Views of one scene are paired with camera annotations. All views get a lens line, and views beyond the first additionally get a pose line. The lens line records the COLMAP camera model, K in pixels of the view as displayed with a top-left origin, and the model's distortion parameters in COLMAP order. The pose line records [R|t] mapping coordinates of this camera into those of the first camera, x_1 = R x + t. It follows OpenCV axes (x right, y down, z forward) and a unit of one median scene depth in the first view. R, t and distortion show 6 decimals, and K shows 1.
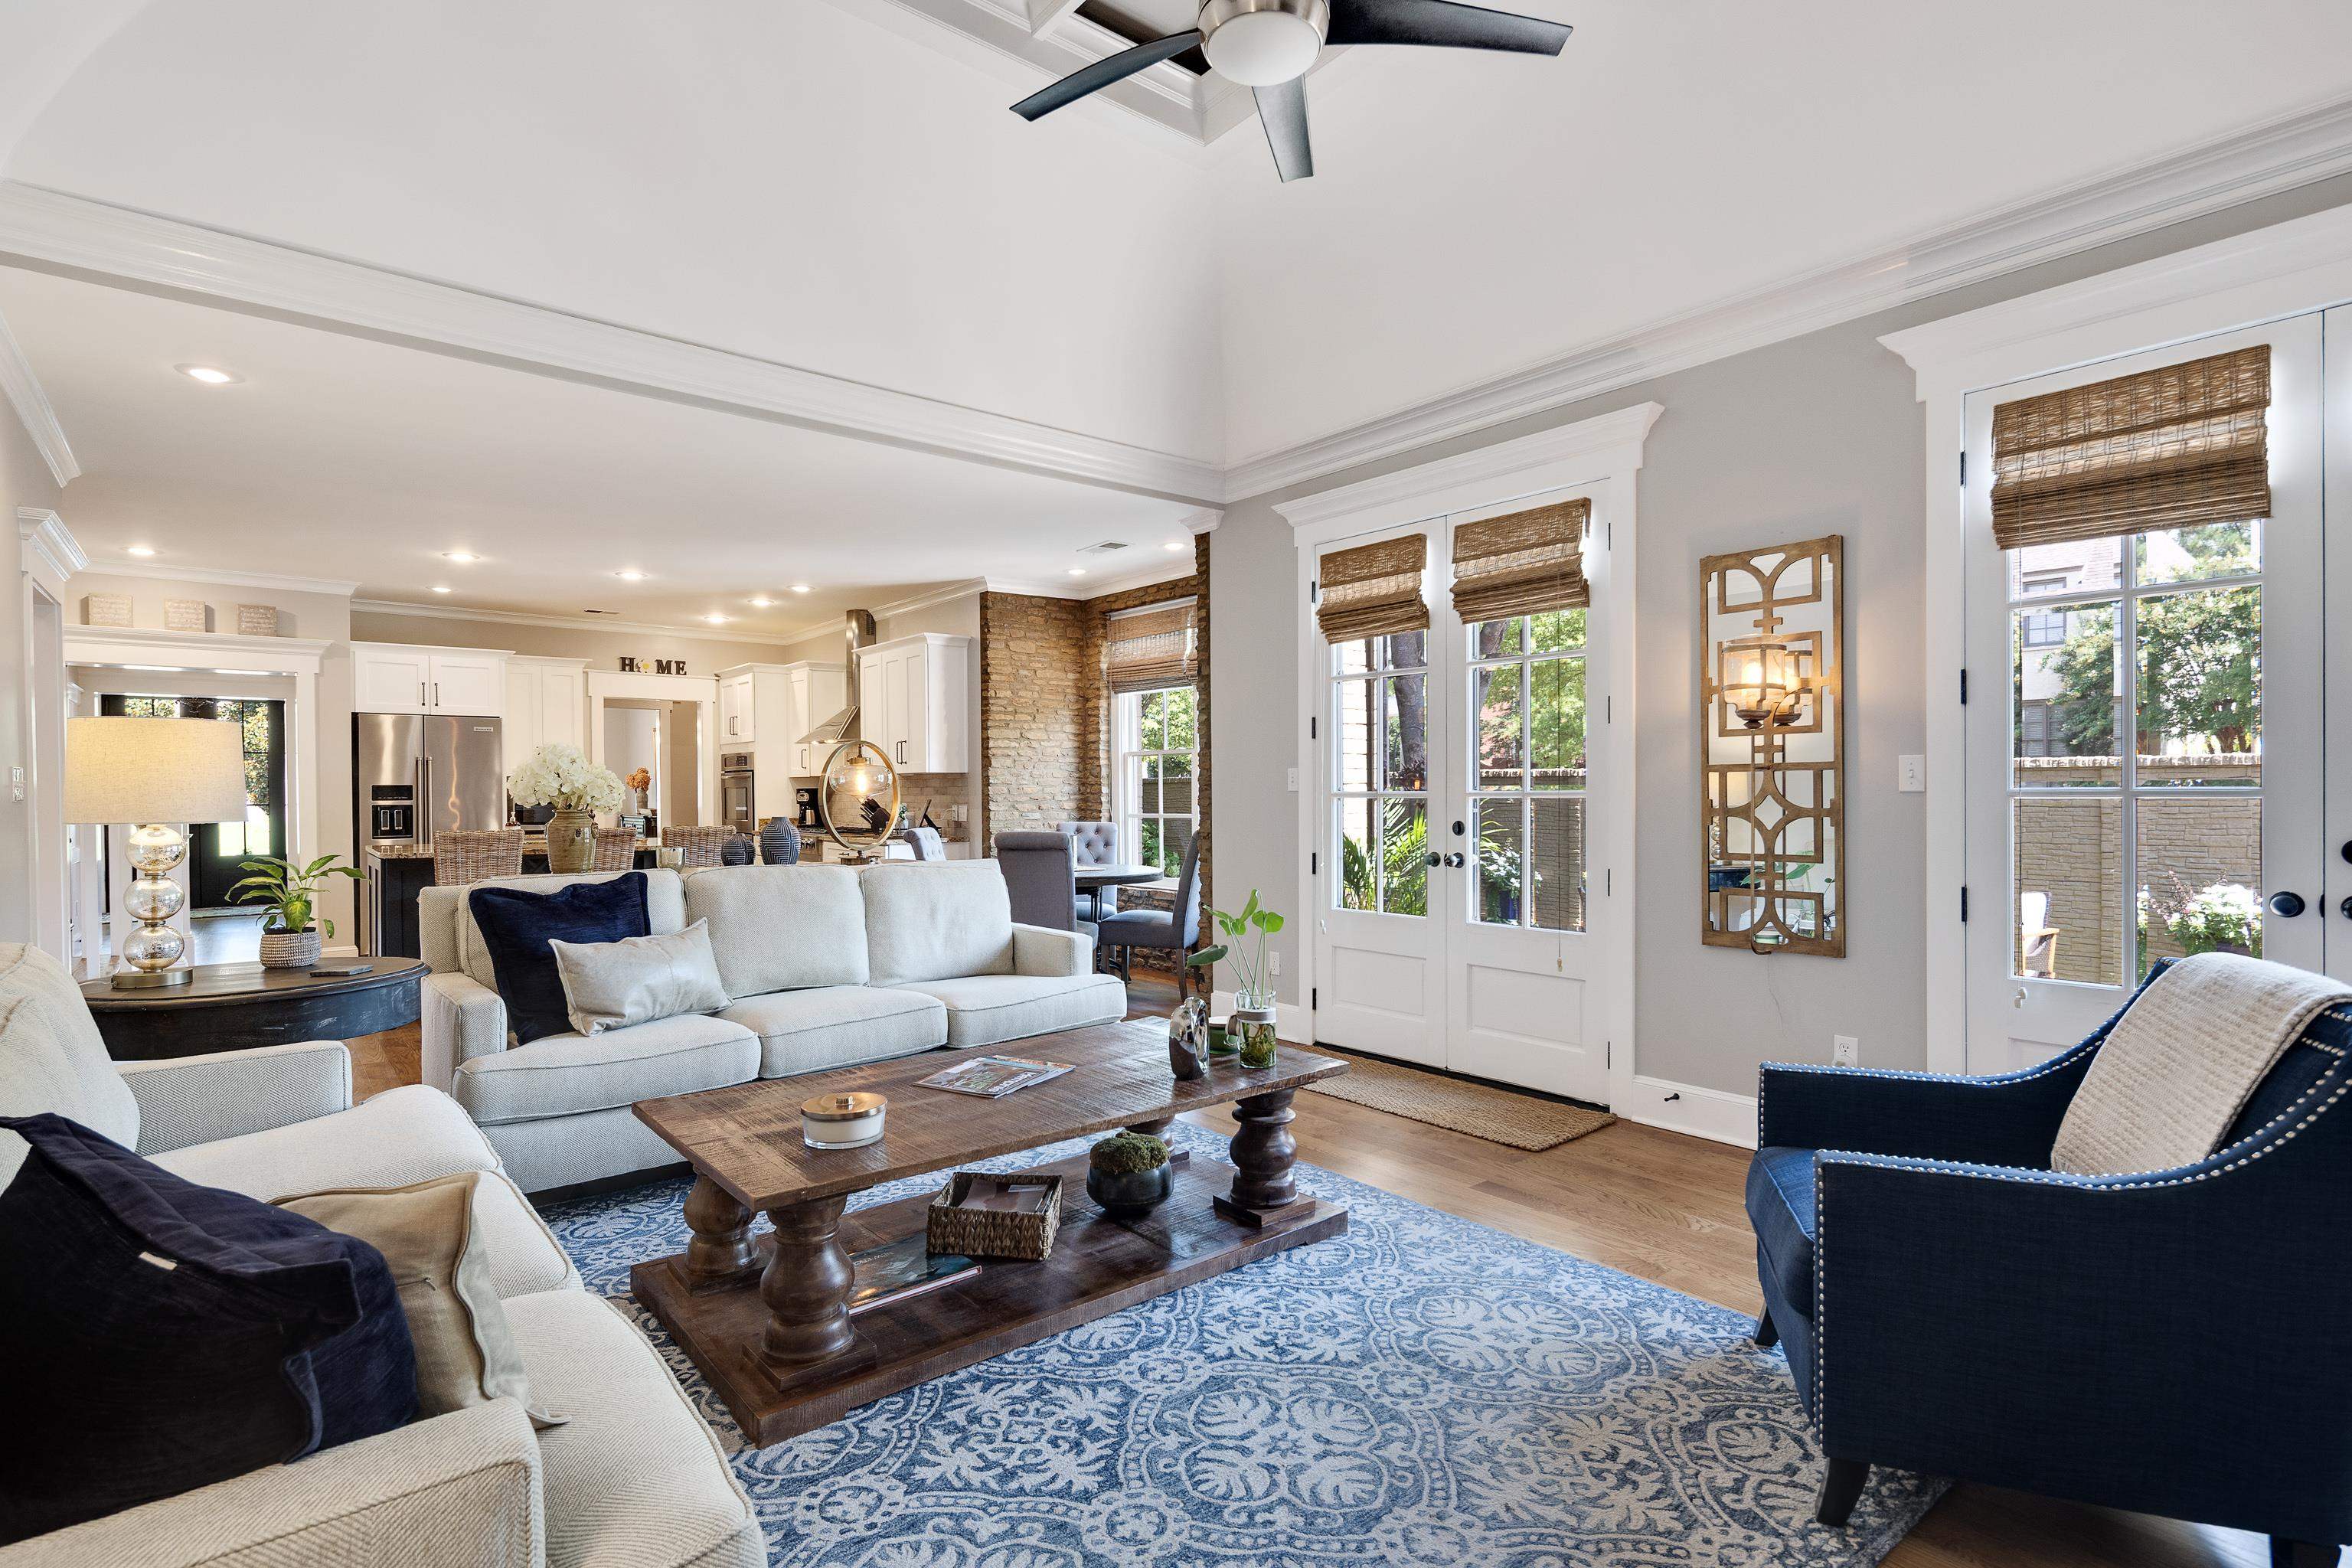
lens RADIAL K [[1127.8, 0, 1167.2], [0, 1127.8, 793.9], [0, 0, 1]] dist [0.002971, -0.004844]
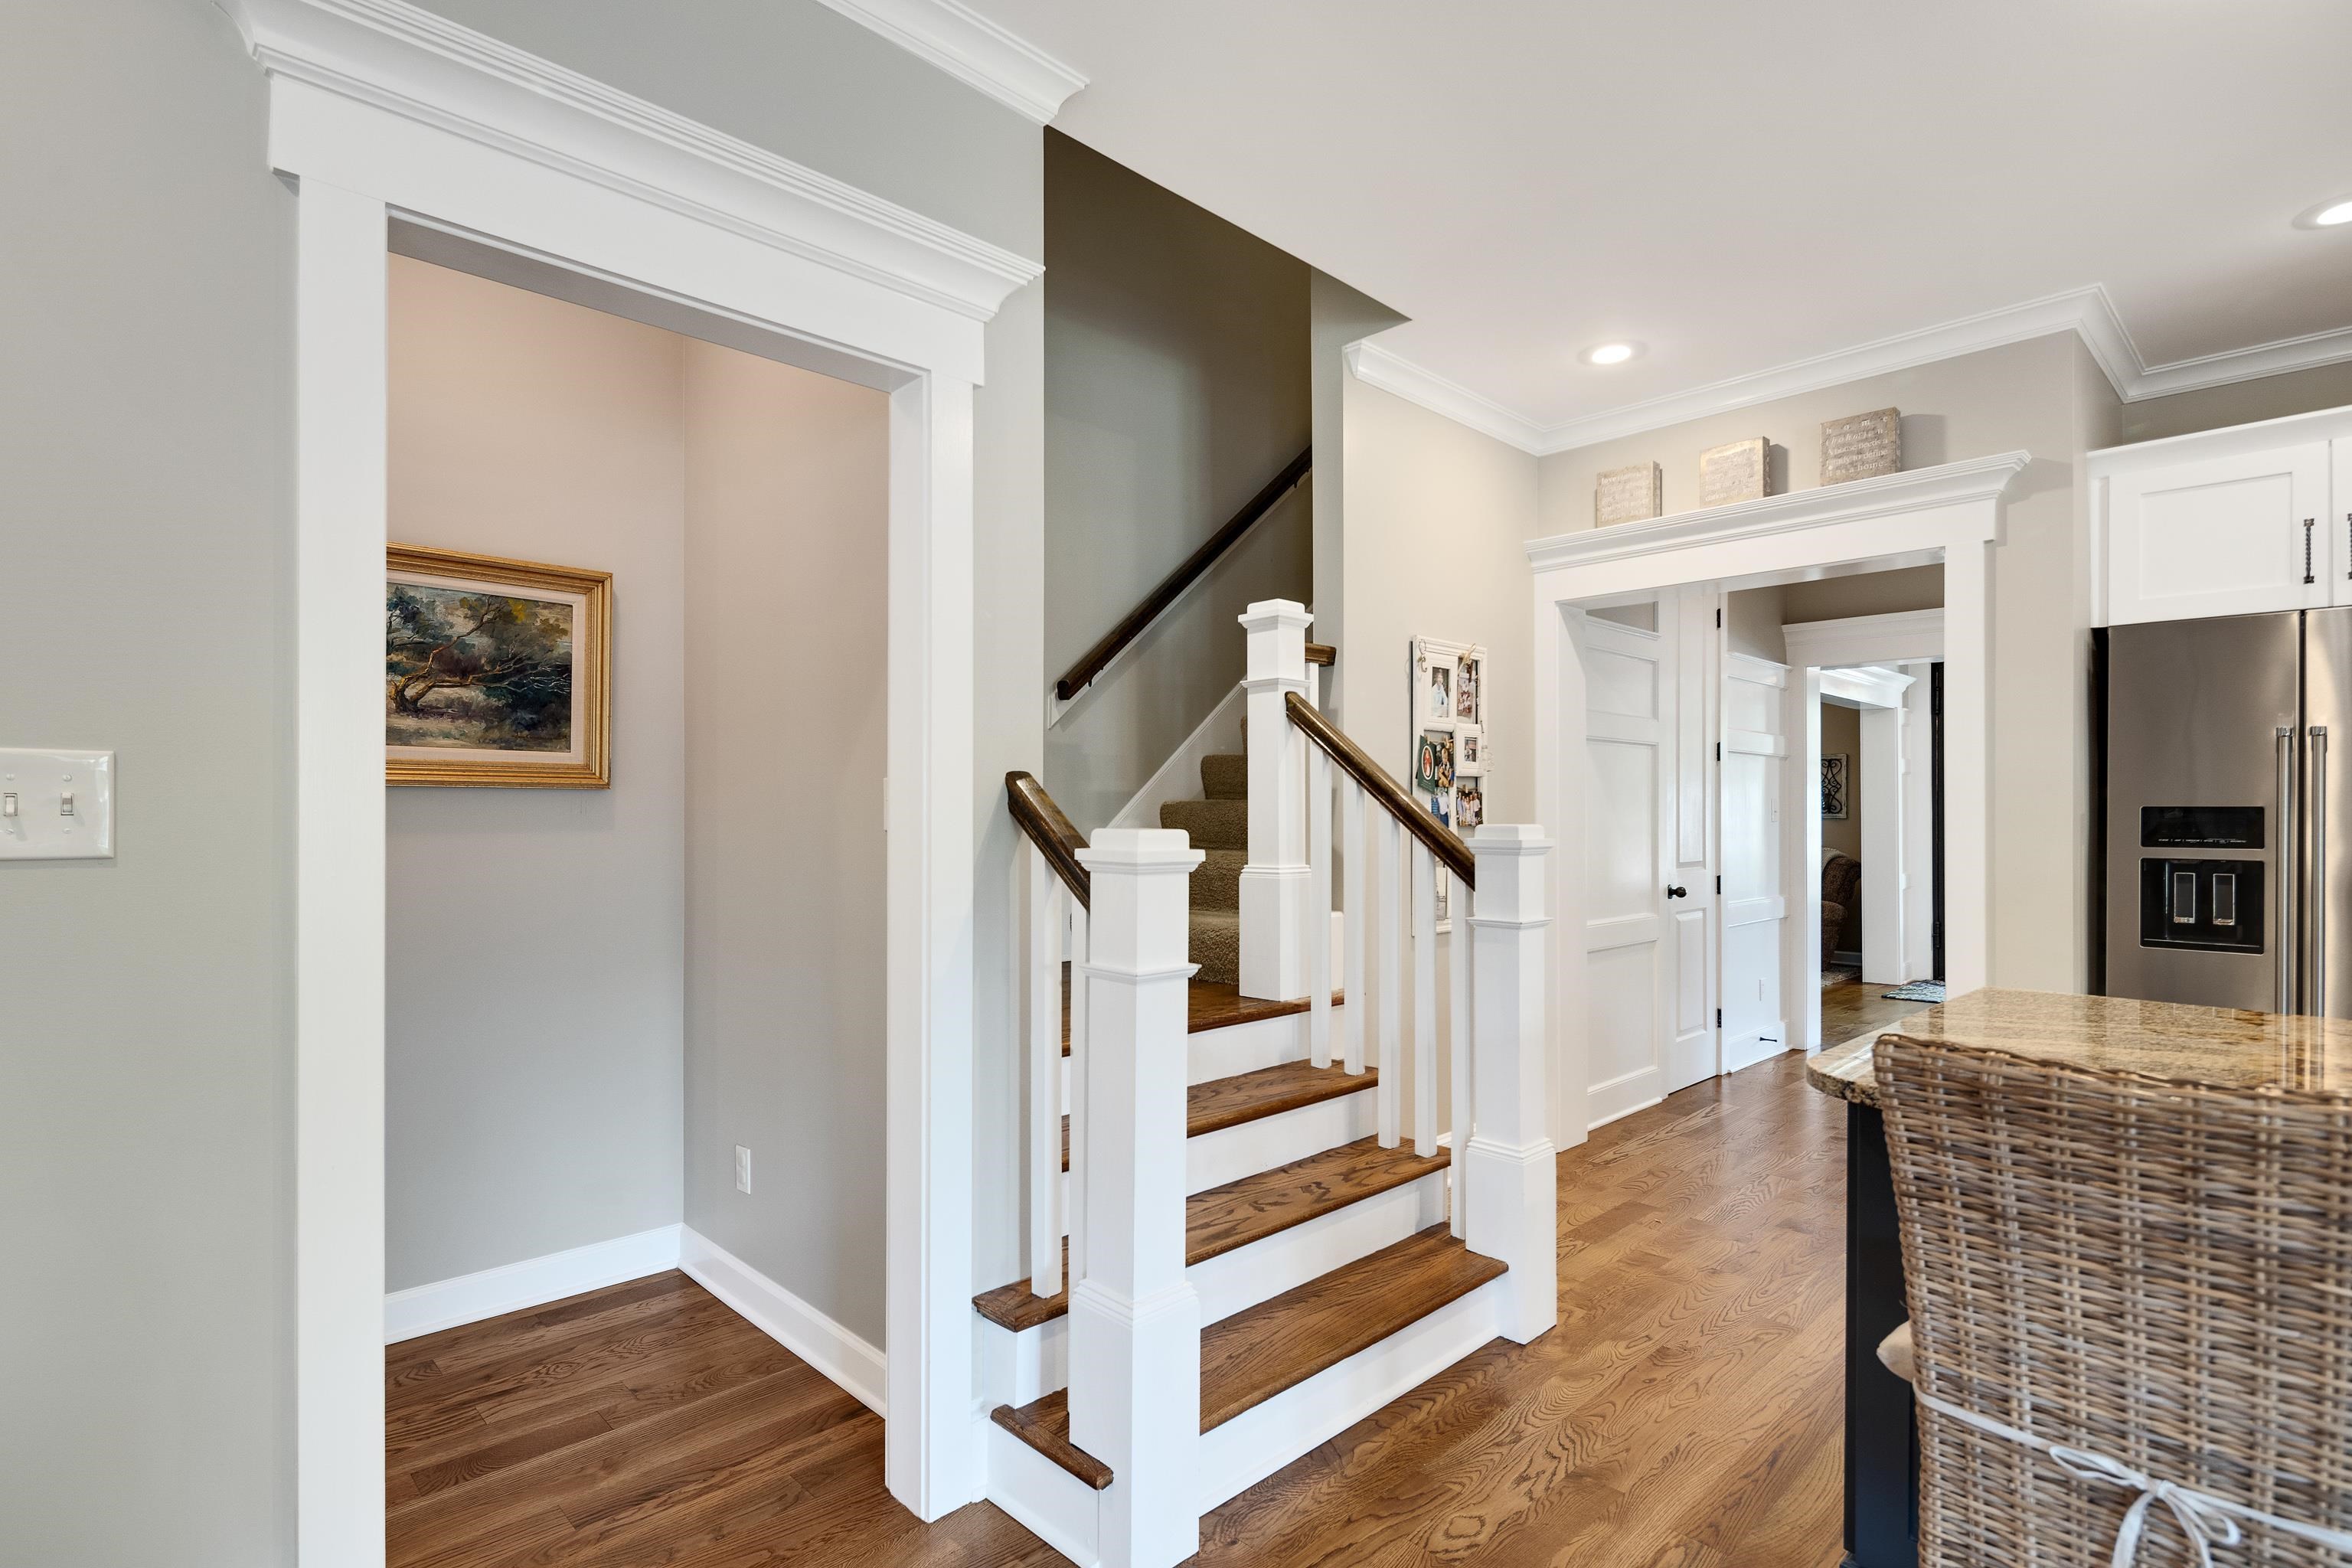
lens RADIAL K [[1127.8, 0, 1157.4], [0, 1127.8, 812.0], [0, 0, 1]] dist [0.002971, -0.004844]
pose [[0.059935, 0.007187, -0.998176, -0.323976], [-0.008611, 0.999941, 0.006683, -0.005305], [0.998165, 0.008195, 0.059993, 0.612676]]
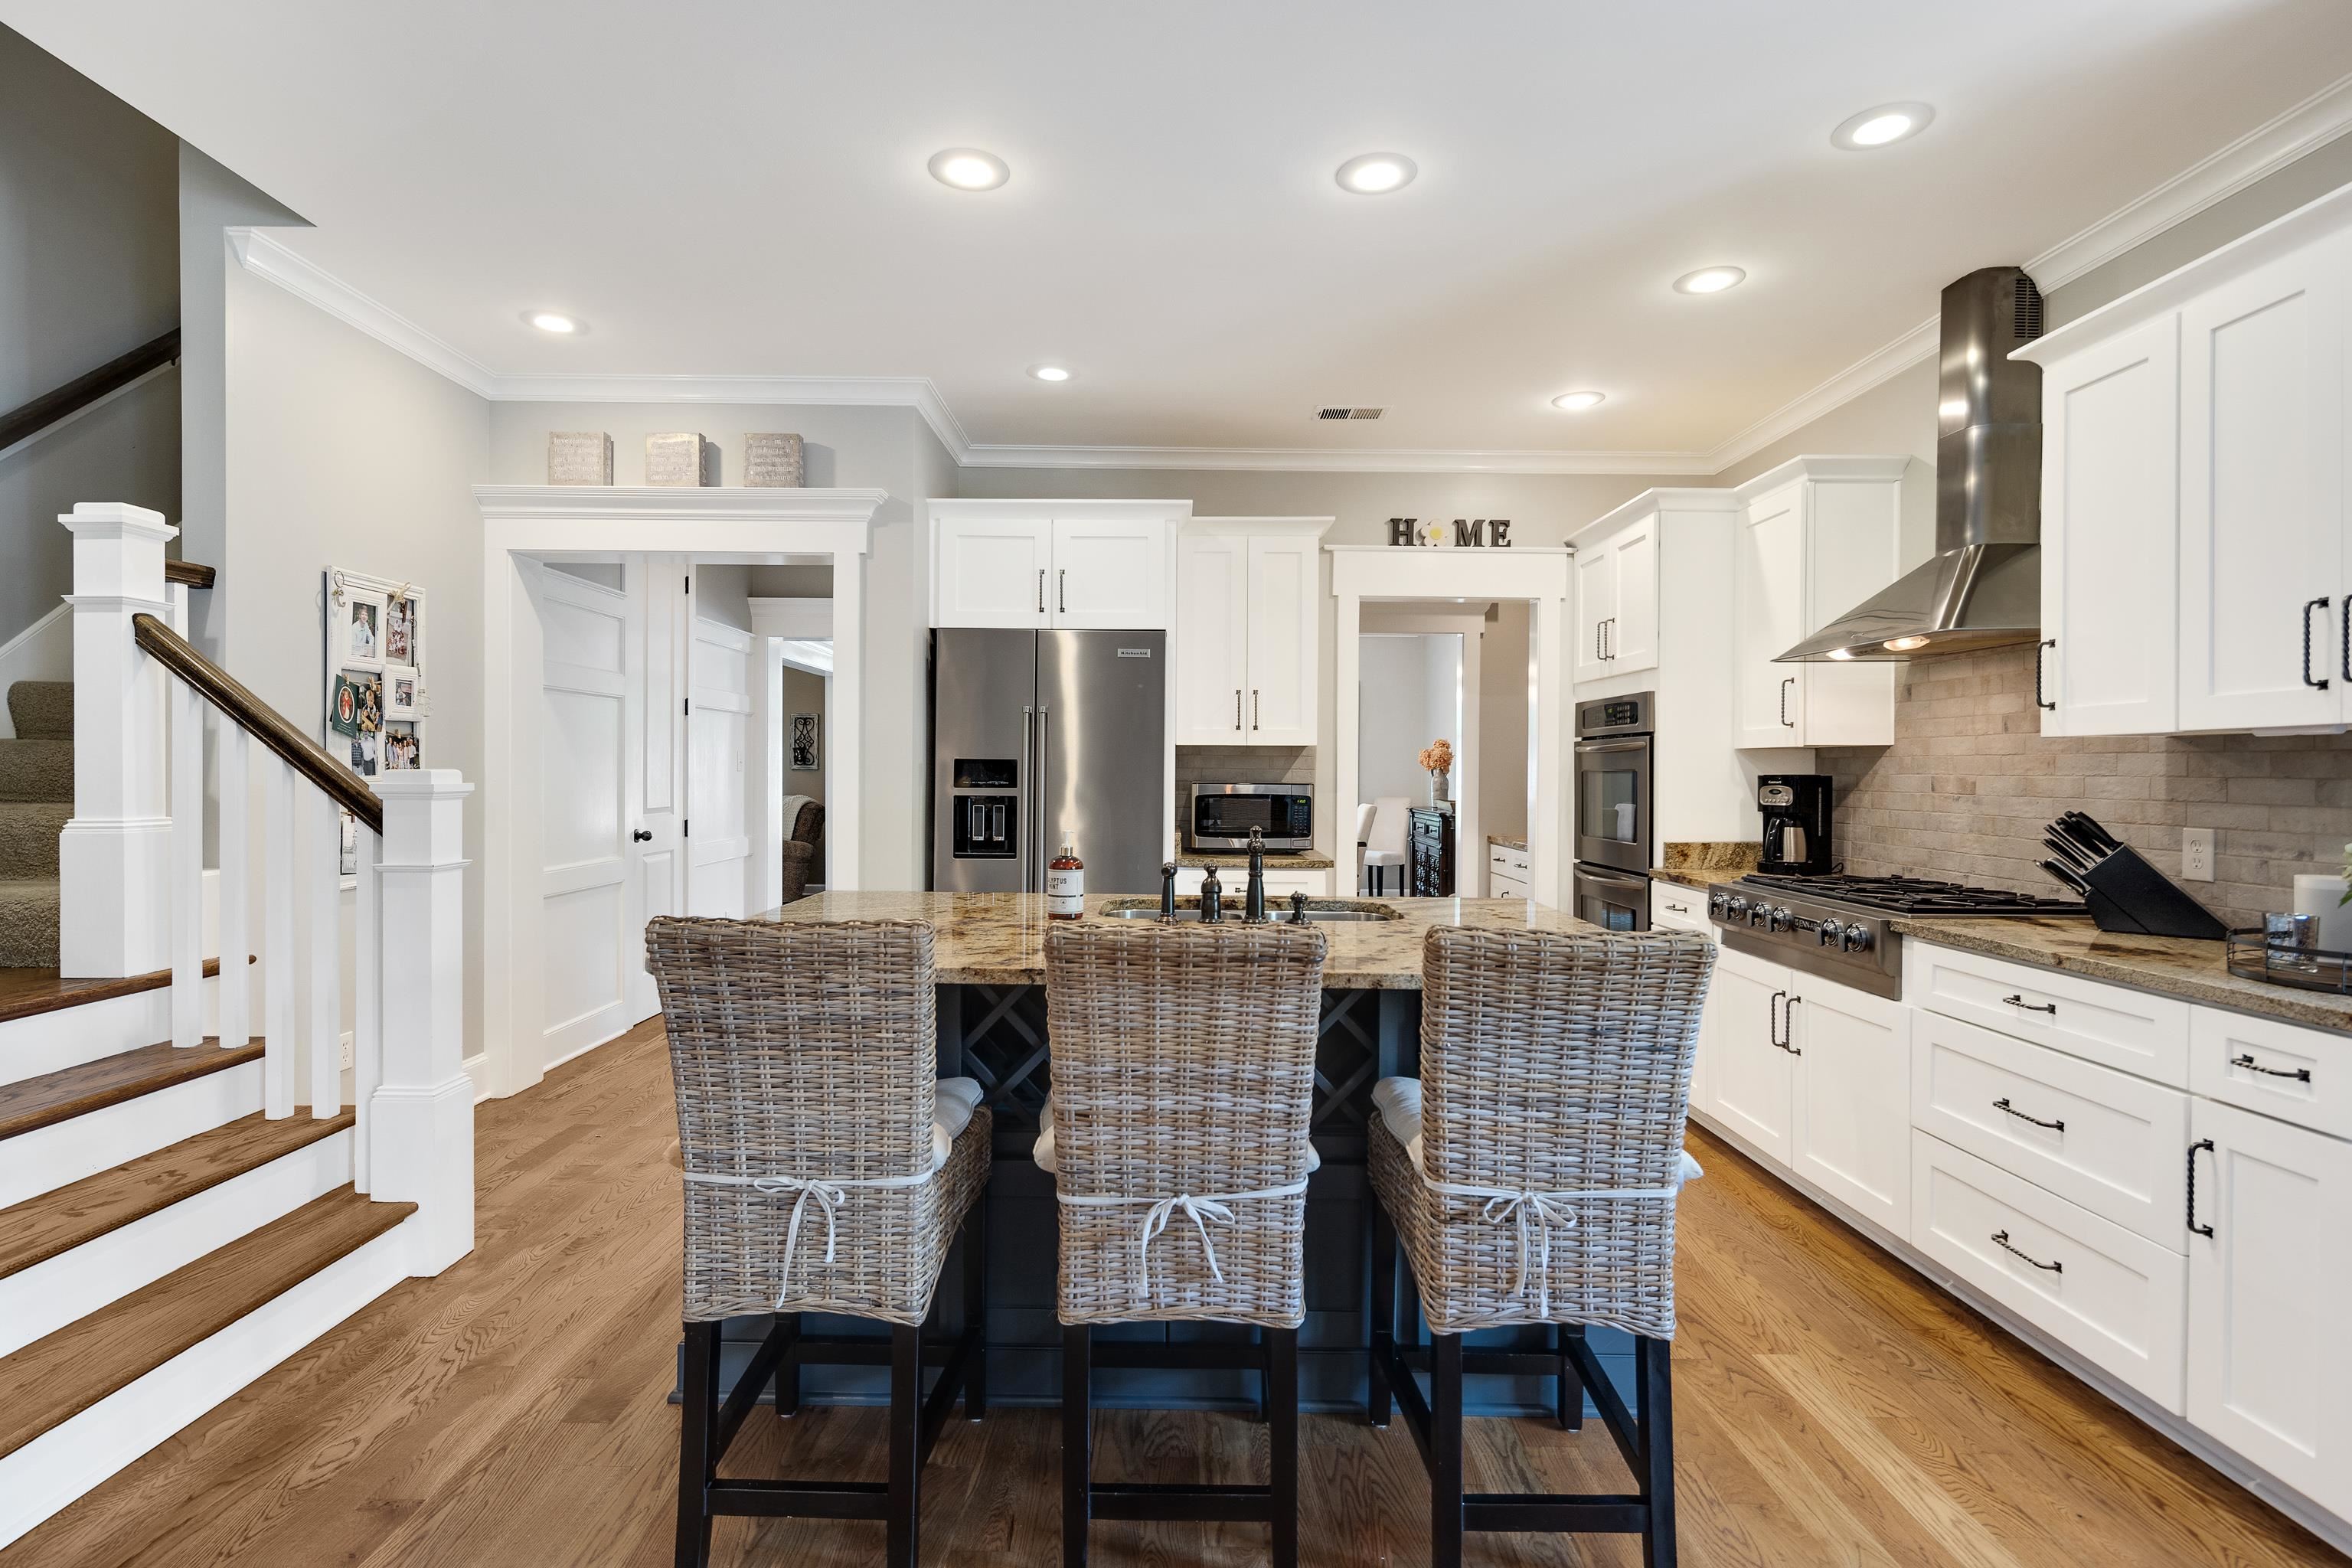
lens RADIAL K [[1127.8, 0, 1159.4], [0, 1127.8, 776.0], [0, 0, 1]] dist [0.002971, -0.004844]
pose [[0.767227, 0.016620, -0.641161, -0.267595], [-0.016990, 0.999840, 0.005587, -0.003948], [0.641151, 0.006607, 0.767386, 0.619335]]
